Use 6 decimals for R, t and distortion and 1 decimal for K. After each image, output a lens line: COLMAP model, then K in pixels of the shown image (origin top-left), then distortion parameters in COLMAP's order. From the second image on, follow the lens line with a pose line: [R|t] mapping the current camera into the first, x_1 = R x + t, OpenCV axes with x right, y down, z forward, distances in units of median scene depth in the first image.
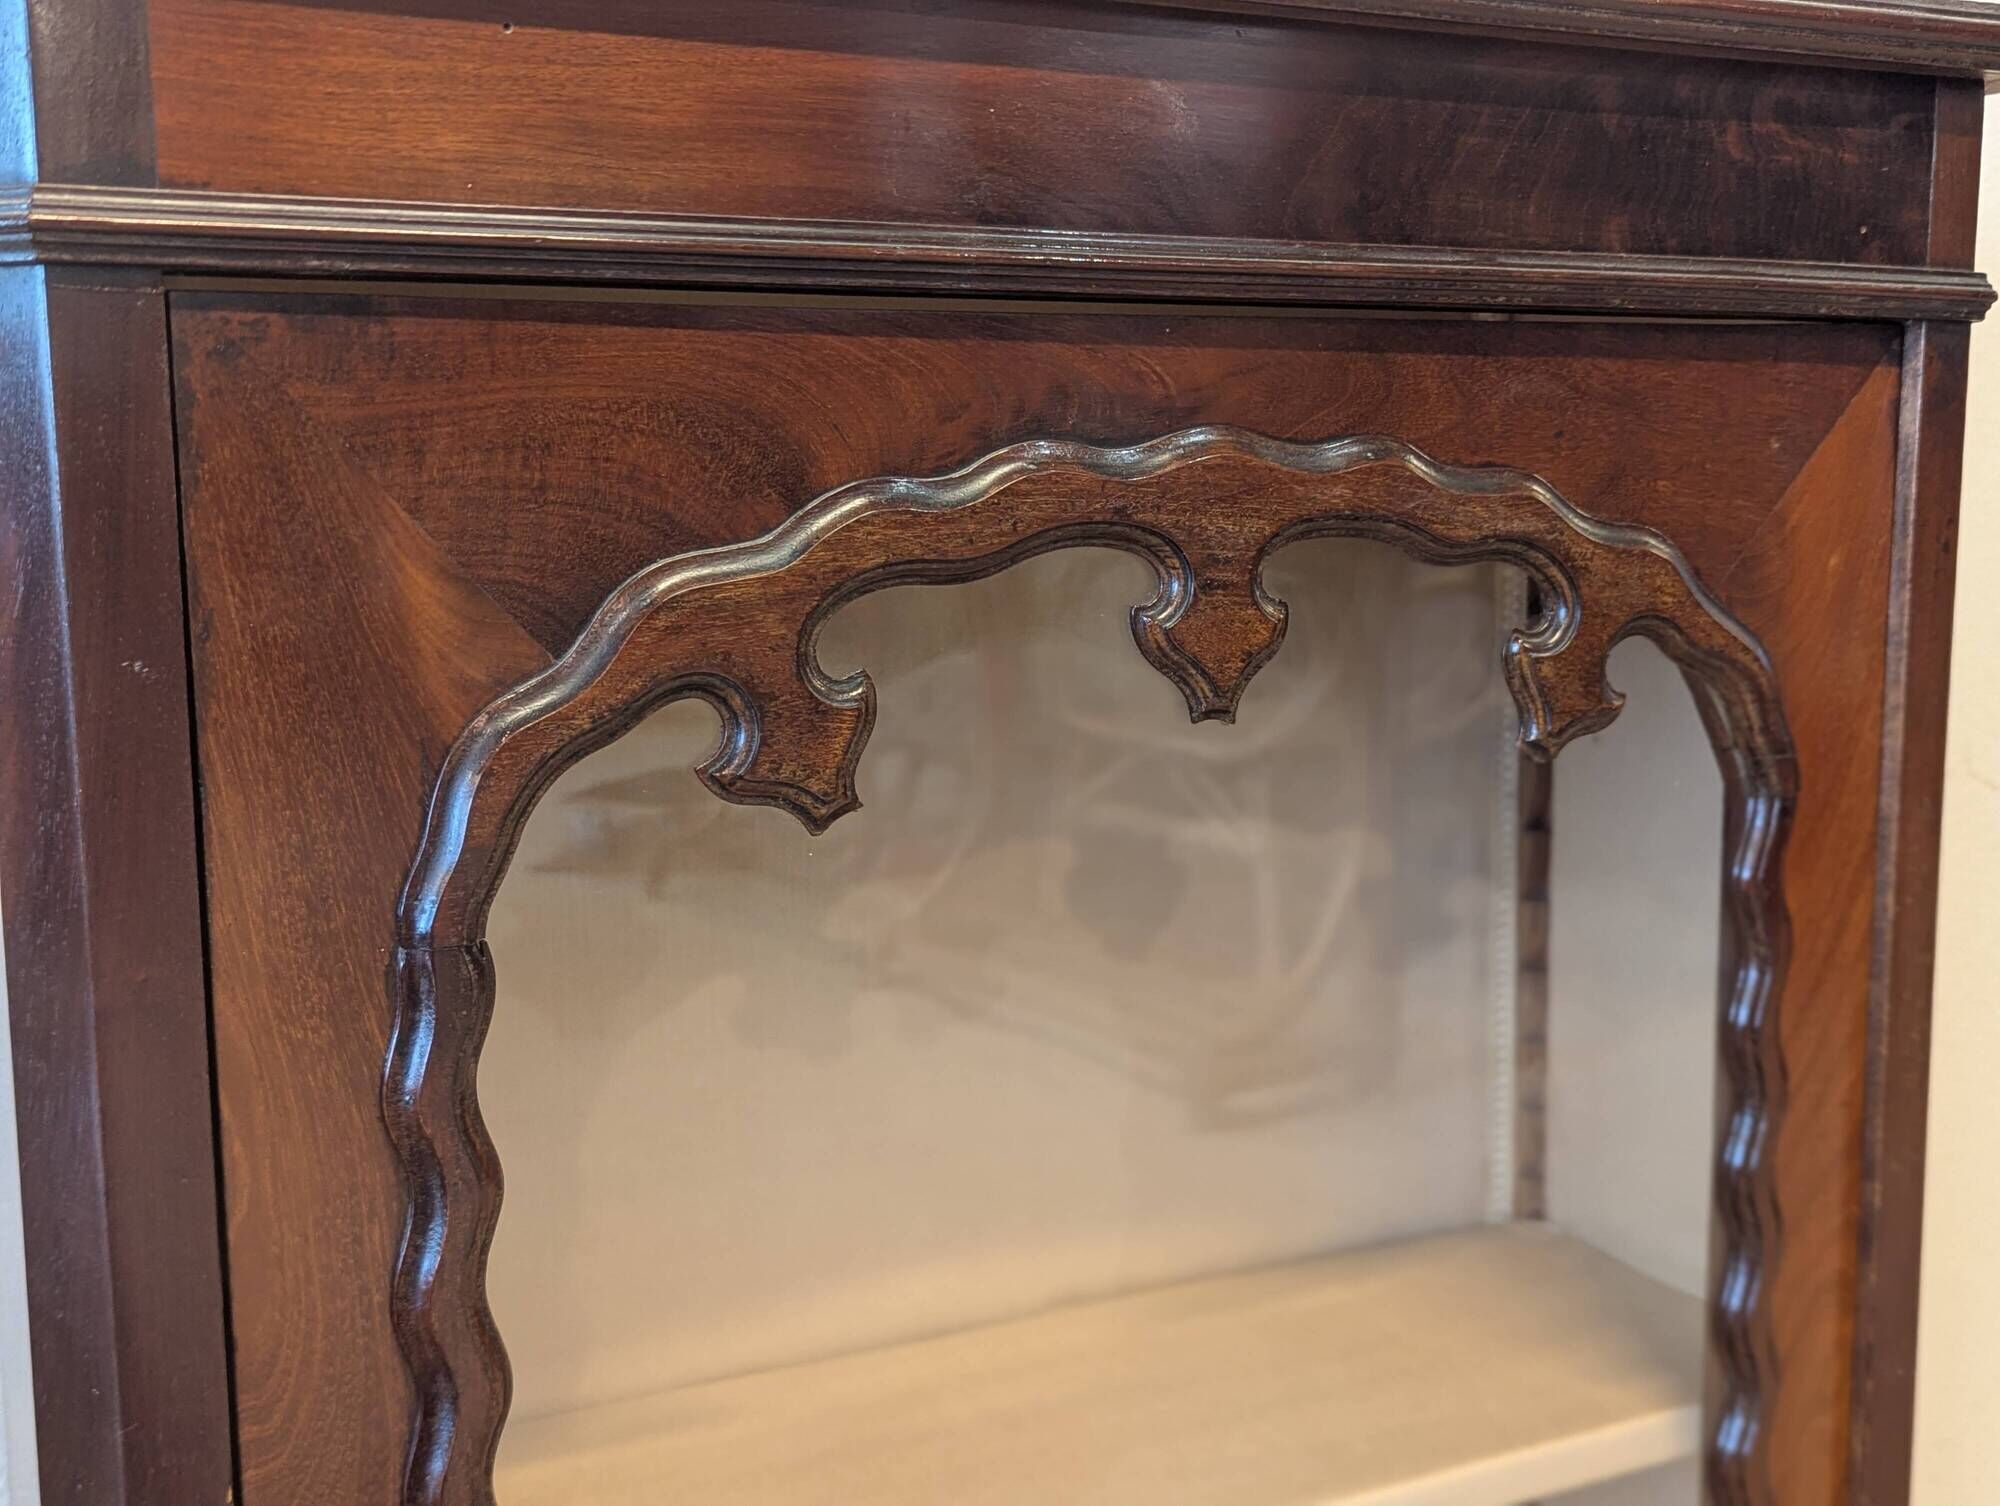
lens RADIAL K [[2171.7, 0, 969.7], [0, 2171.7, 729.4], [0, 0, 1]] dist [0.032893, 0.000000]
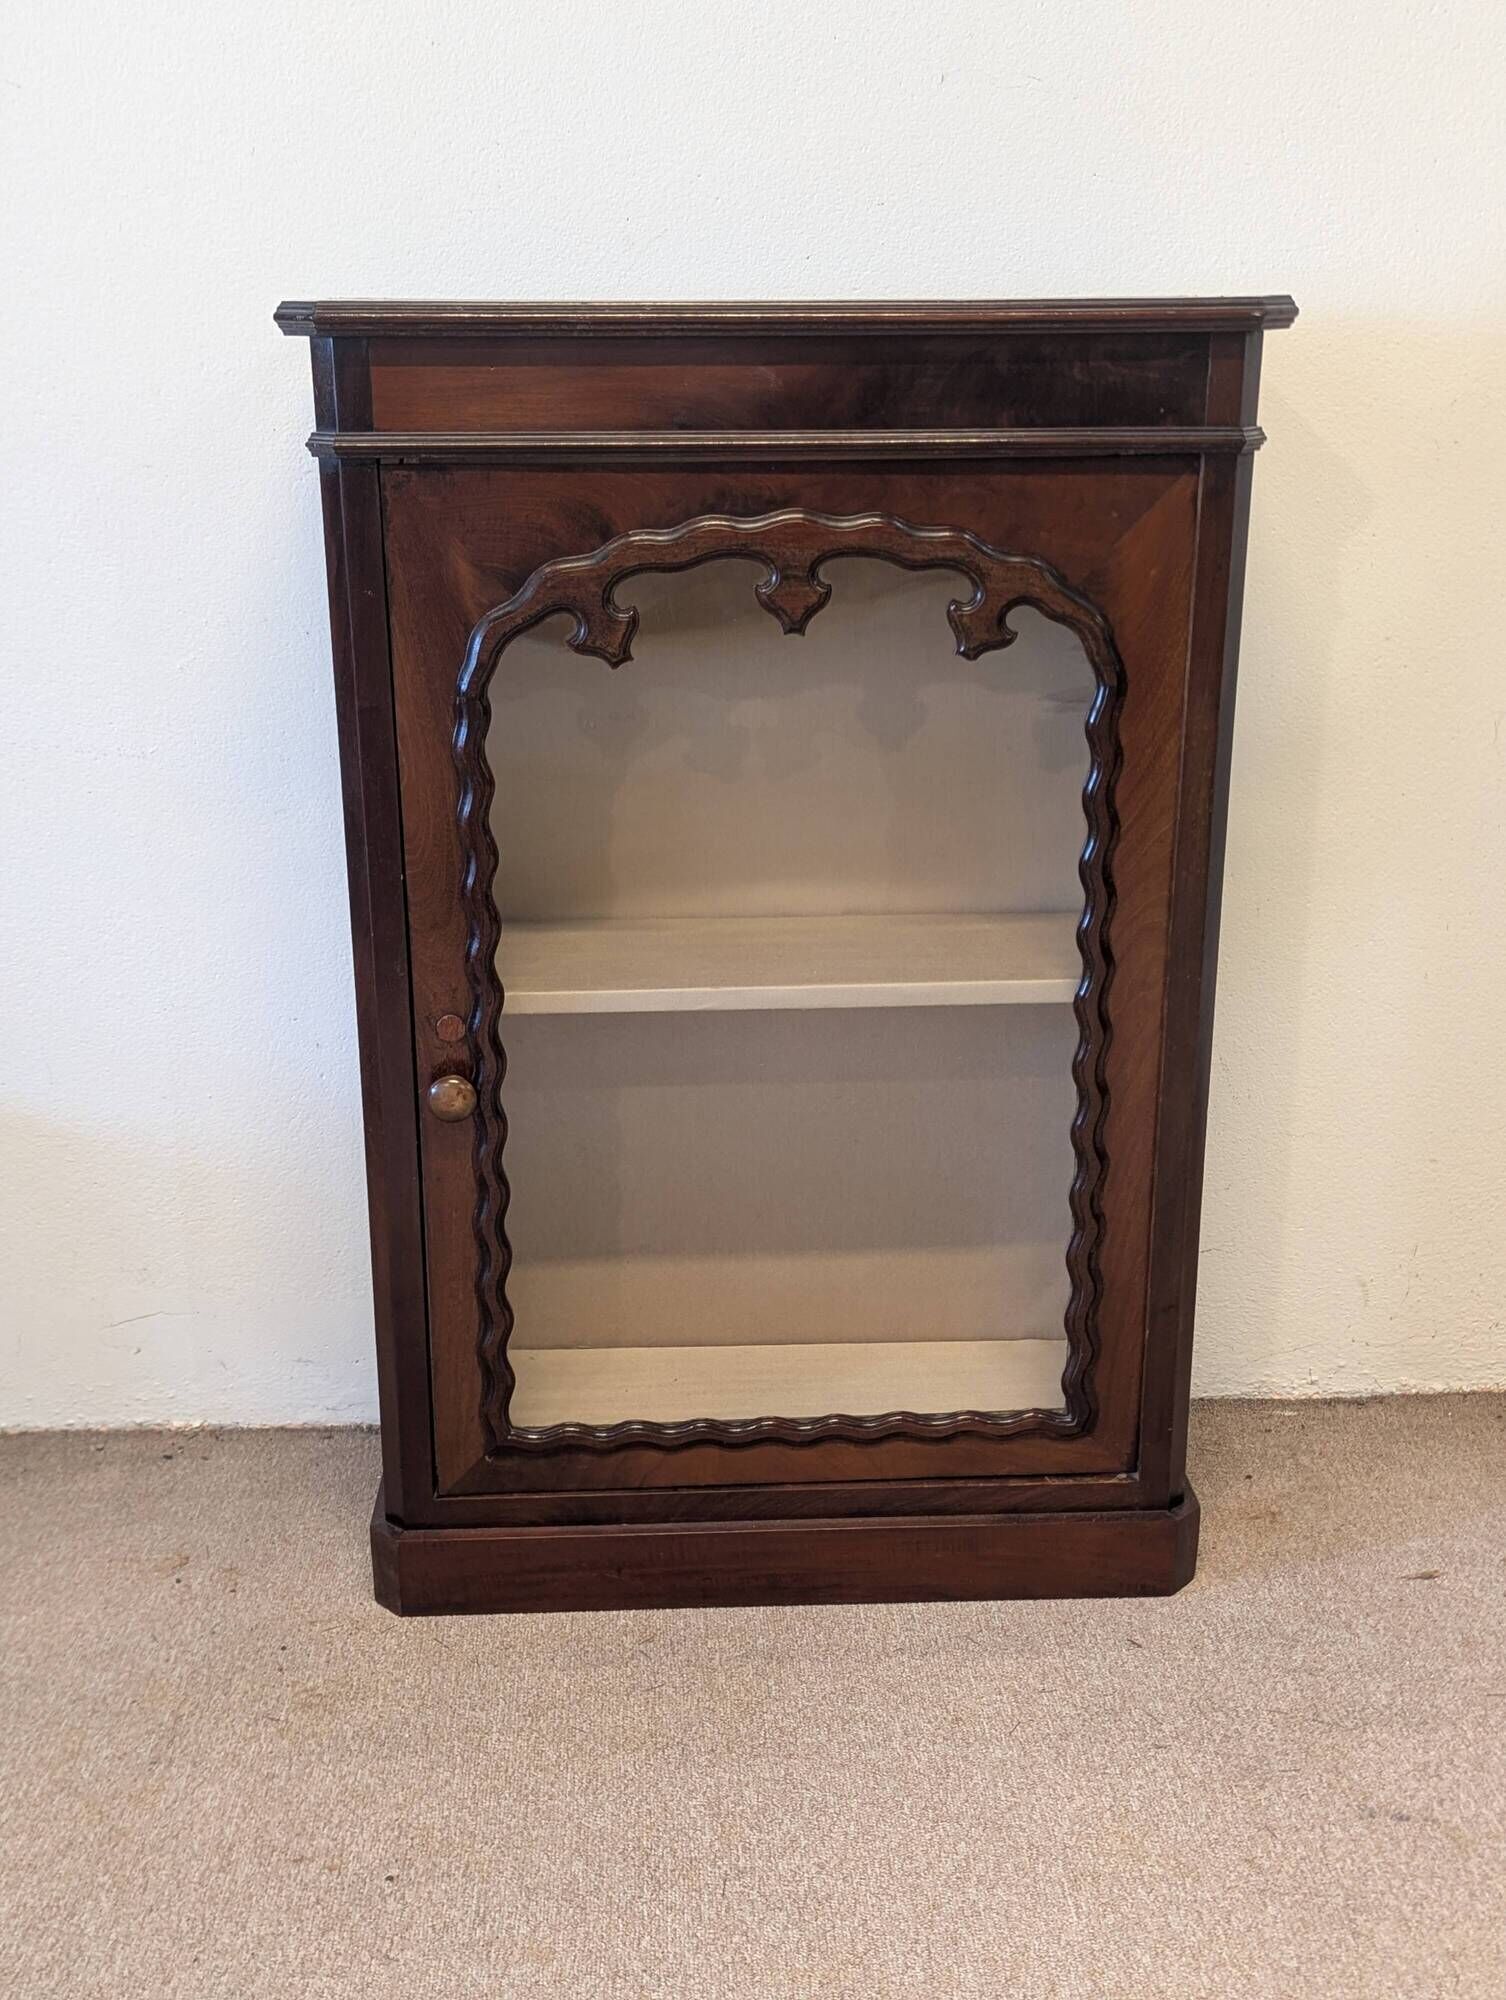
lens RADIAL K [[2171.7, 0, 737.8], [0, 2171.7, 1006.1], [0, 0, 1]] dist [0.032893, 0.000000]
pose [[0.914427, 0.130446, -0.383155, 1.150834], [-0.054390, 0.977658, 0.203041, -0.095585], [0.401080, -0.164827, 0.901092, -1.404654]]
